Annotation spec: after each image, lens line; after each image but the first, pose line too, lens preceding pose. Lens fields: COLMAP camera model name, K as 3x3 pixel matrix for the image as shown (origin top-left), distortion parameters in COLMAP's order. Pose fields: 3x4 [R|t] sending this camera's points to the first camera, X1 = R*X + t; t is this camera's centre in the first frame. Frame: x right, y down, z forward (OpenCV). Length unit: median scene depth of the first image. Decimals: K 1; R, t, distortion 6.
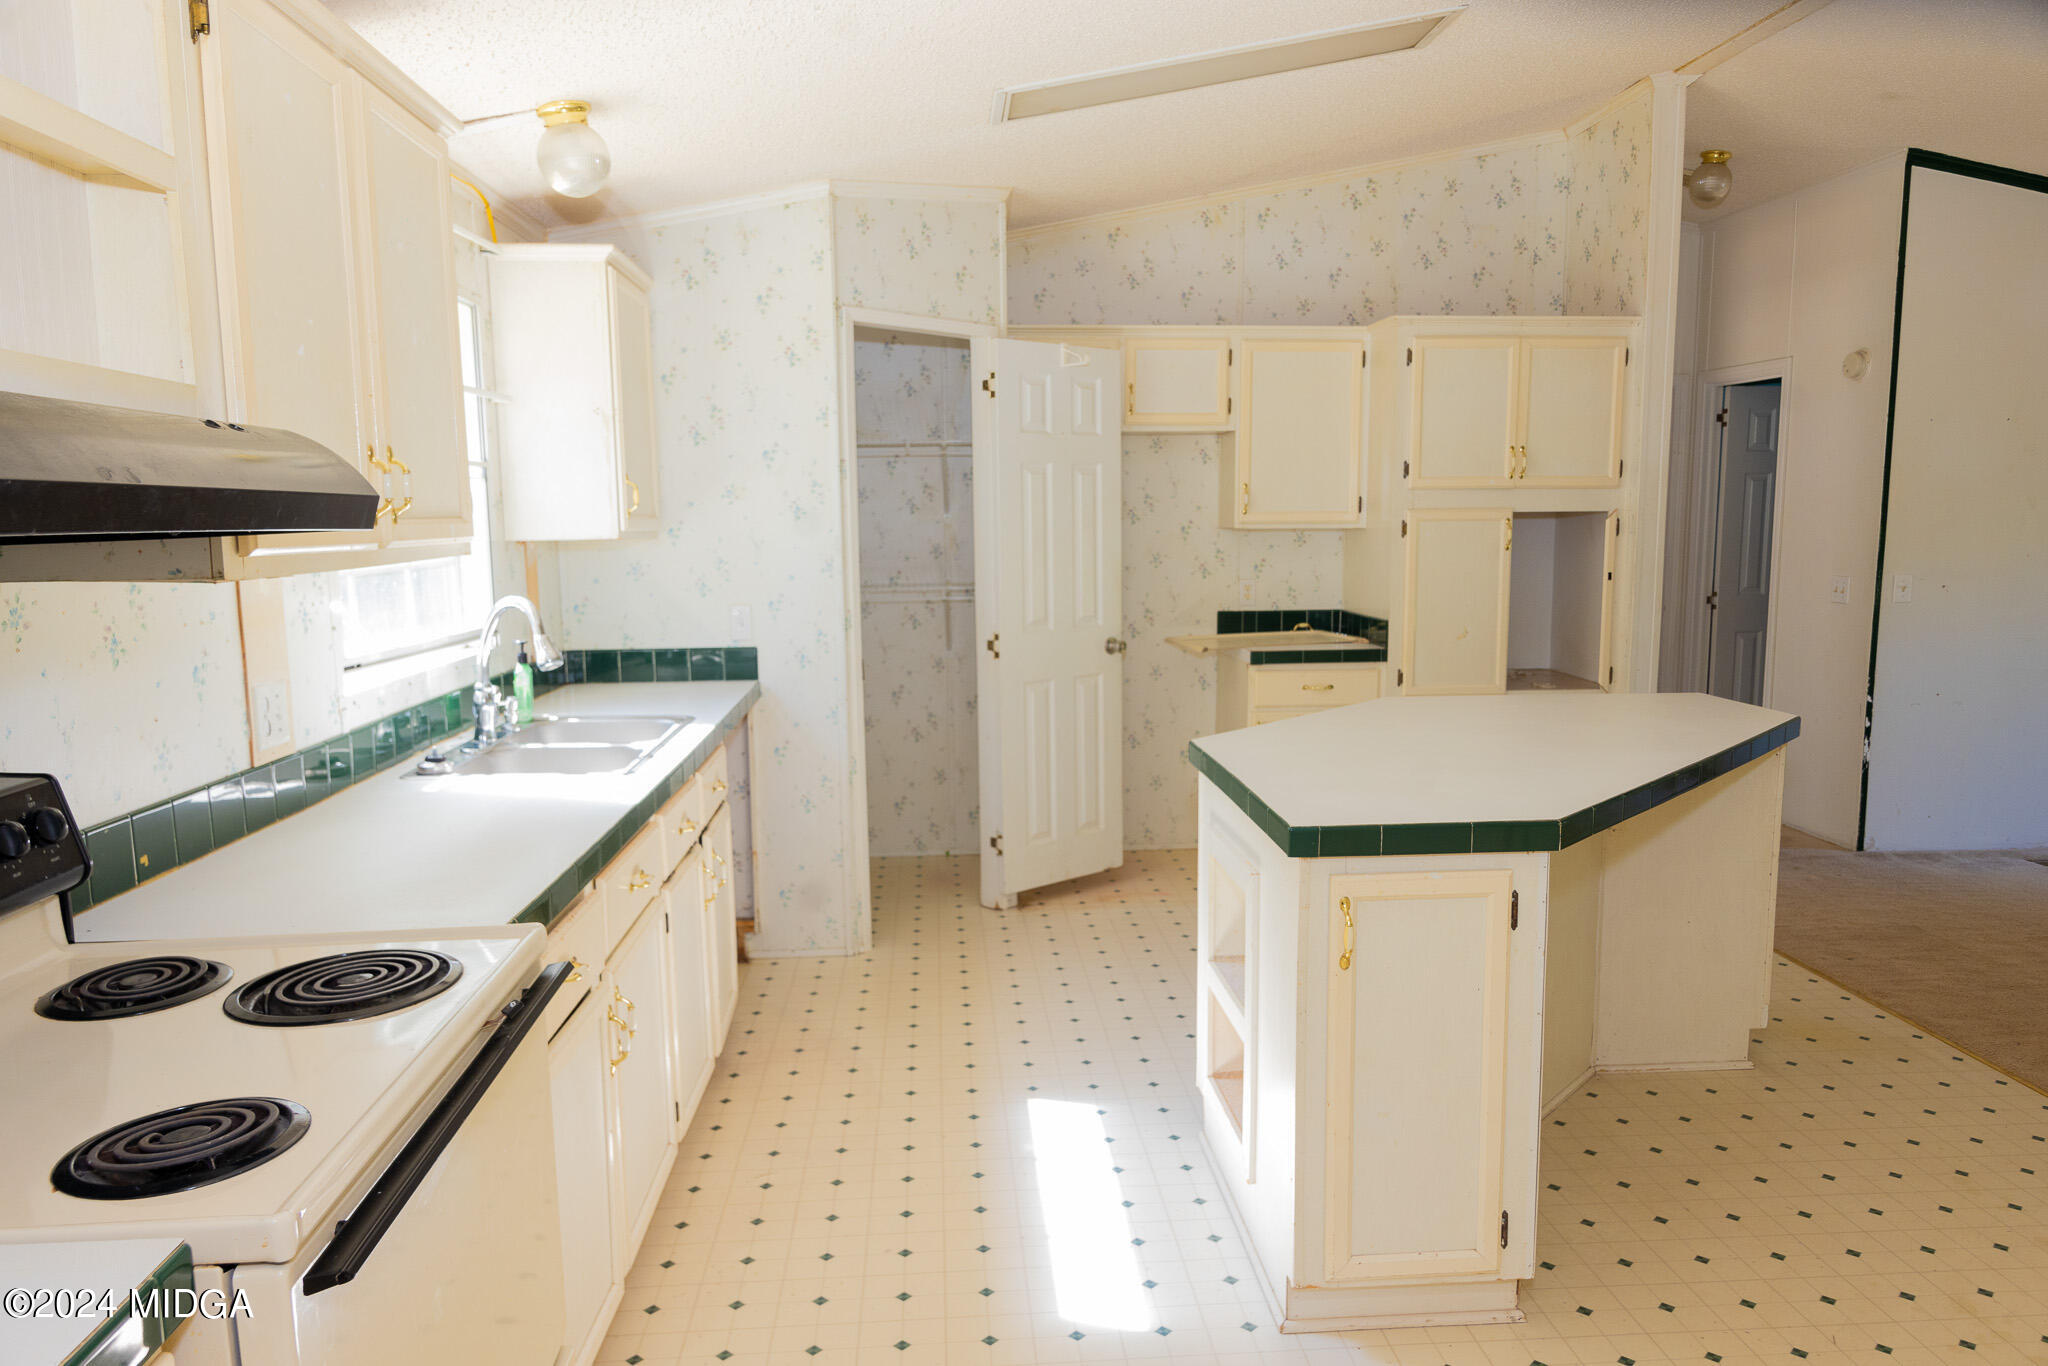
lens RADIAL K [[1384.3, 0, 1025.6], [0, 1384.3, 691.8], [0, 0, 1]] dist [0.001187, -0.004413]
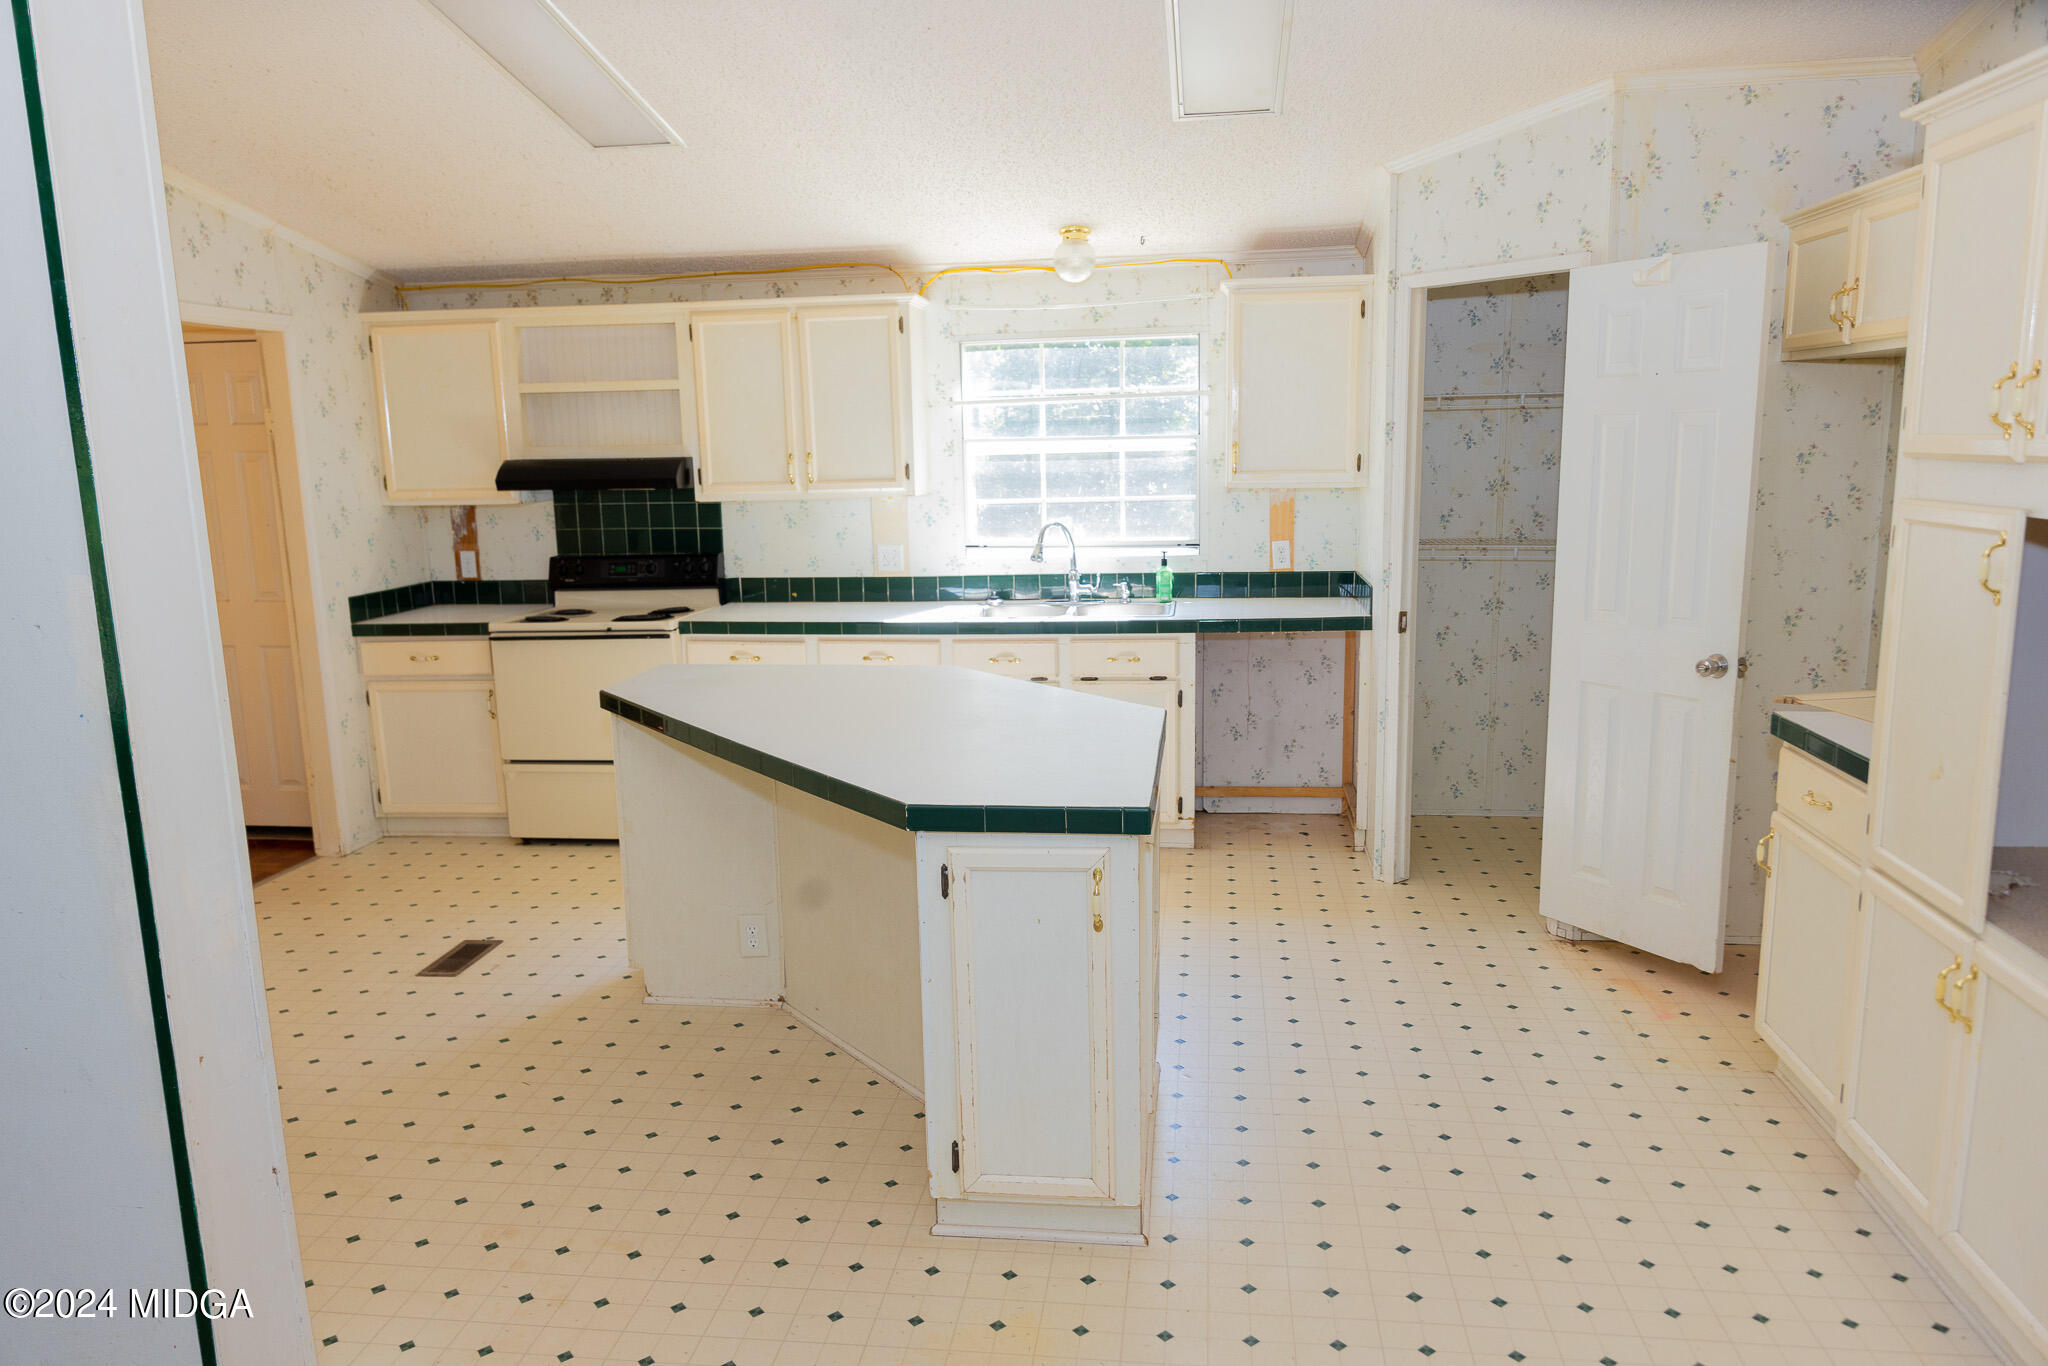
lens RADIAL K [[1384.3, 0, 1025.6], [0, 1384.3, 691.8], [0, 0, 1]] dist [0.001187, -0.004413]
pose [[-0.189197, 0.190686, -0.963246, 0.922631], [-0.100415, 0.972063, 0.212155, -0.152731], [0.976791, 0.136863, -0.164764, 0.862904]]
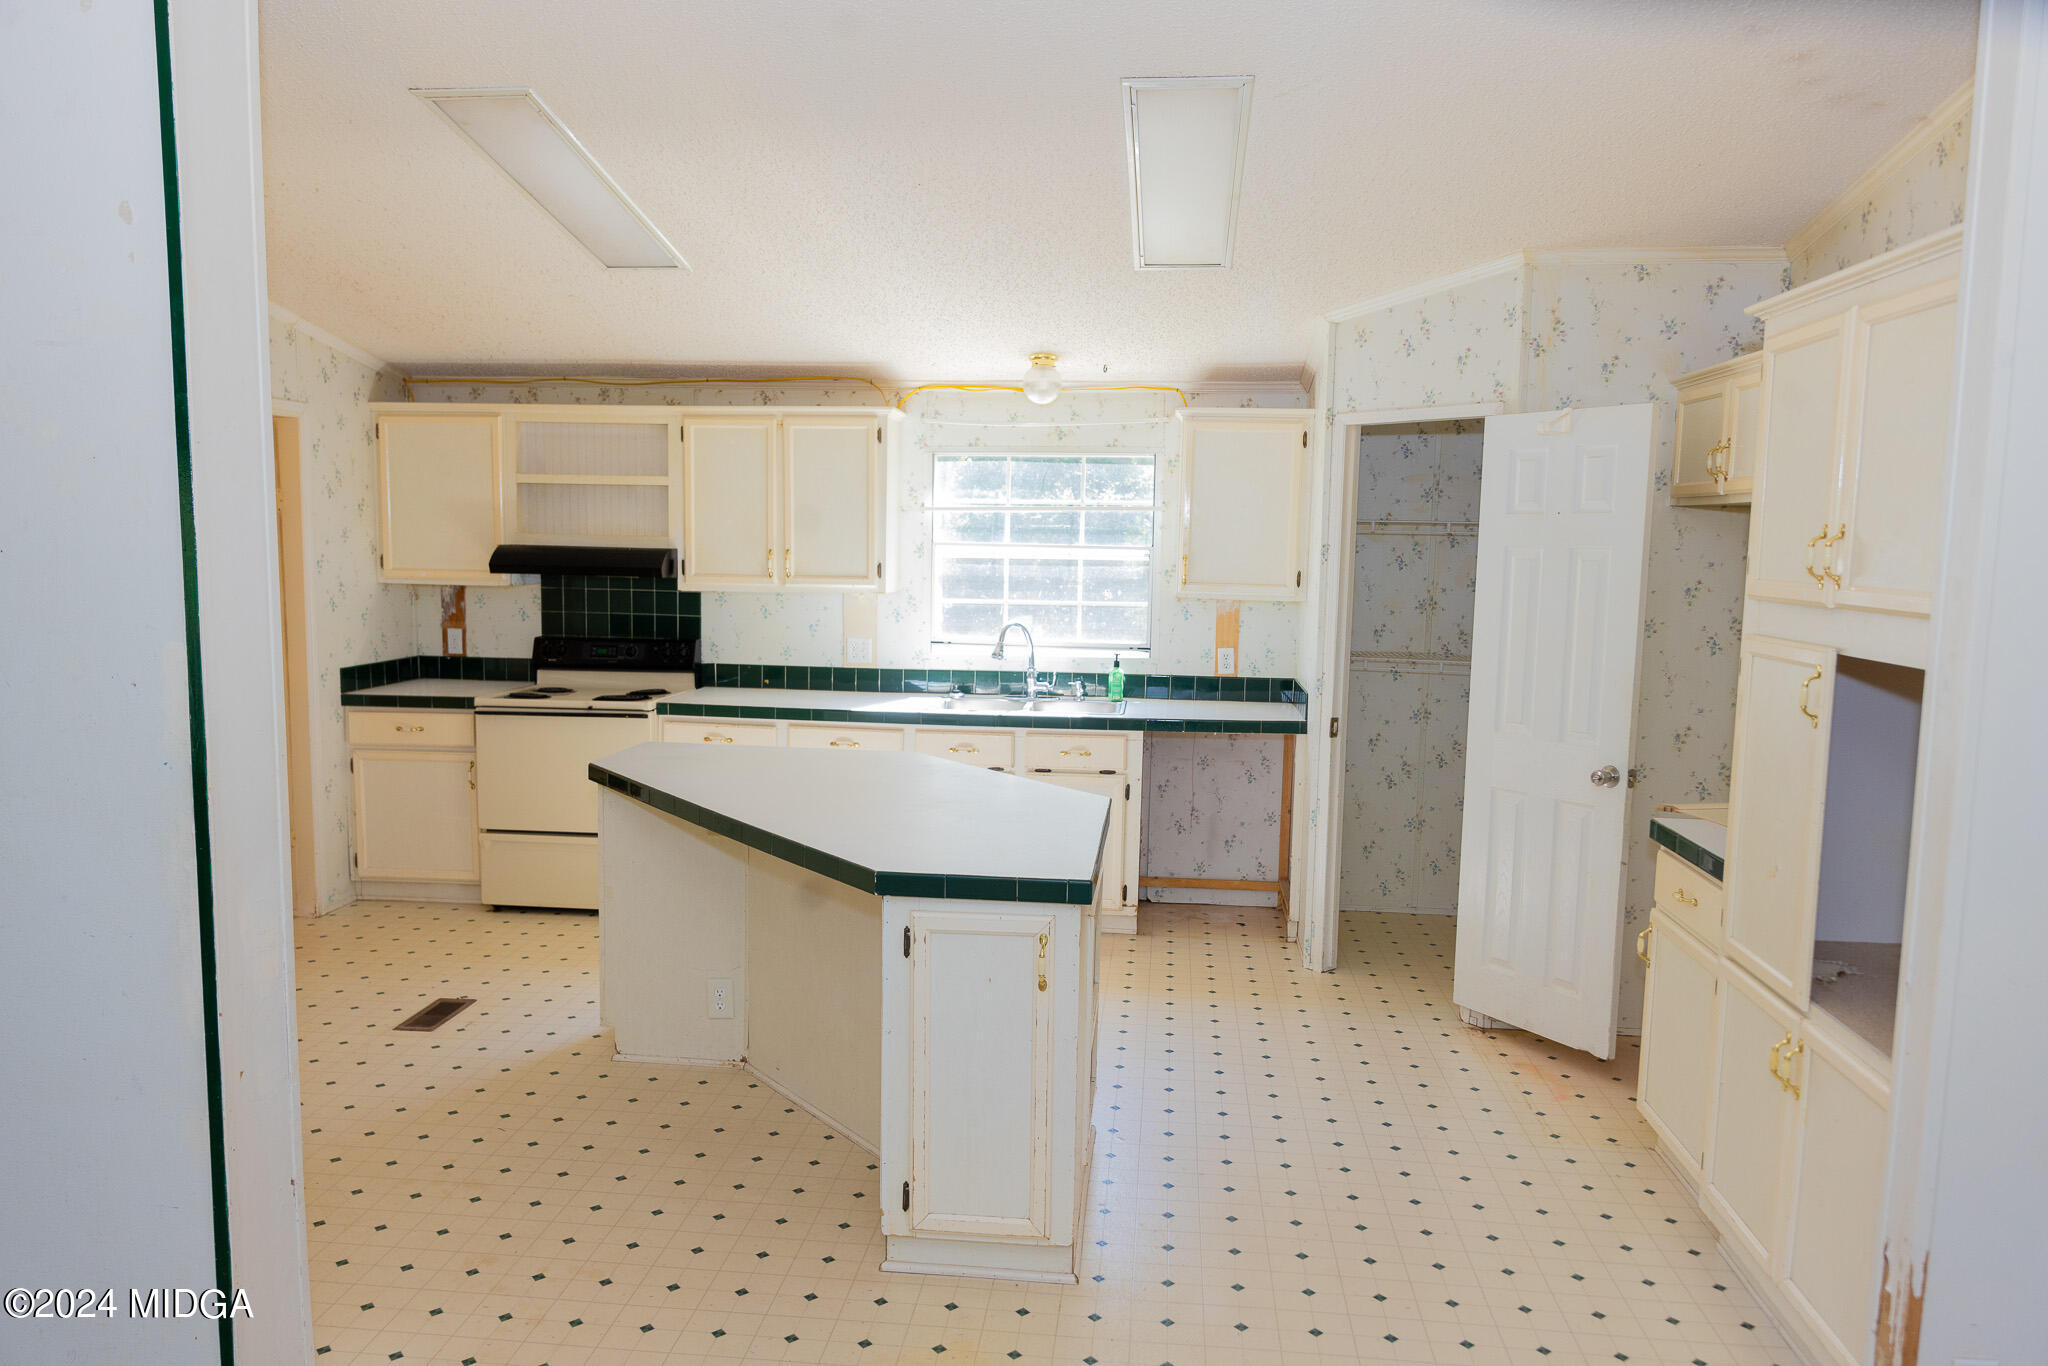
lens RADIAL K [[1384.3, 0, 1025.6], [0, 1384.3, 691.8], [0, 0, 1]] dist [0.001187, -0.004413]
pose [[-0.163729, 0.117168, -0.979523, 0.994825], [-0.140694, 0.979998, 0.140742, -0.162594], [0.976421, 0.160856, -0.143969, 0.873488]]
